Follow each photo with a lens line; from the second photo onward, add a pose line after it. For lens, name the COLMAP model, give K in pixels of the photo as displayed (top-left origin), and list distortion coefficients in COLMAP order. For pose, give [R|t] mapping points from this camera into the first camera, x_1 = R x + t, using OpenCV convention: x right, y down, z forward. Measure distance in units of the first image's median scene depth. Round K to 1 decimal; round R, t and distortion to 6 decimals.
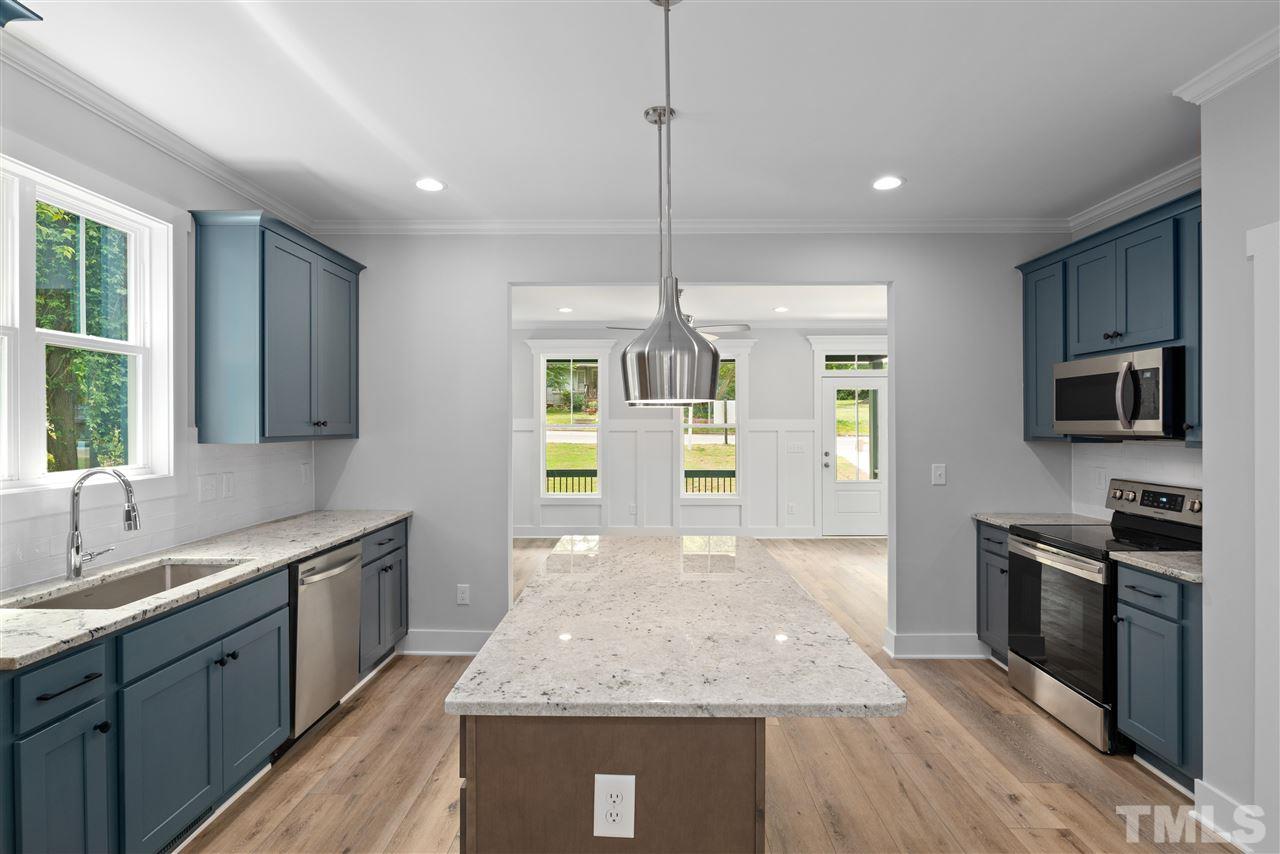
lens RADIAL K [[647.5, 0, 631.7], [0, 647.5, 421.3], [0, 0, 1]] dist [-0.007640, 0.000523]
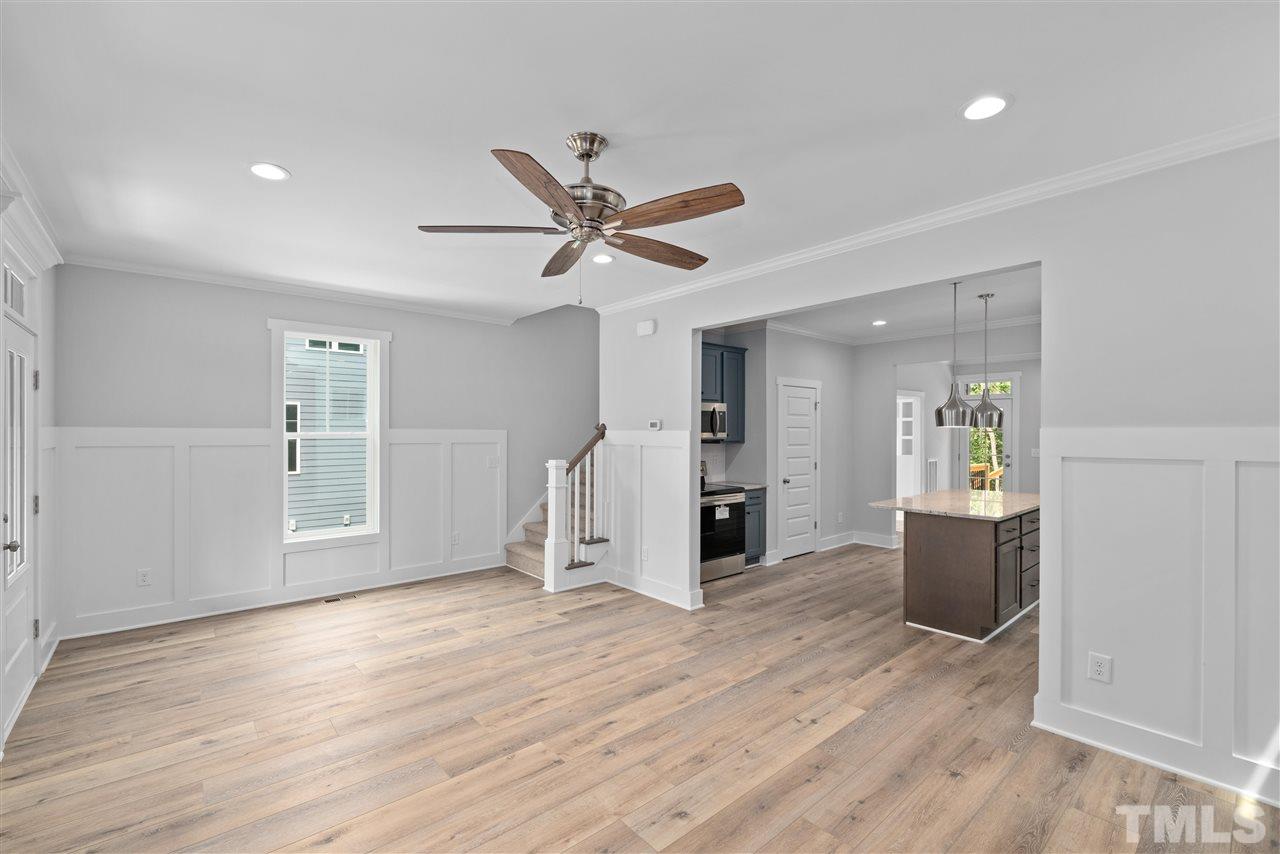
lens RADIAL K [[542.9, 0, 637.0], [0, 542.9, 433.1], [0, 0, 1]] dist [-0.006303, -0.001427]
pose [[-0.668007, -0.003292, 0.744148, -0.461290], [-0.003972, 0.999992, 0.000859, -0.001256], [-0.744145, -0.002382, -0.668014, 2.423463]]
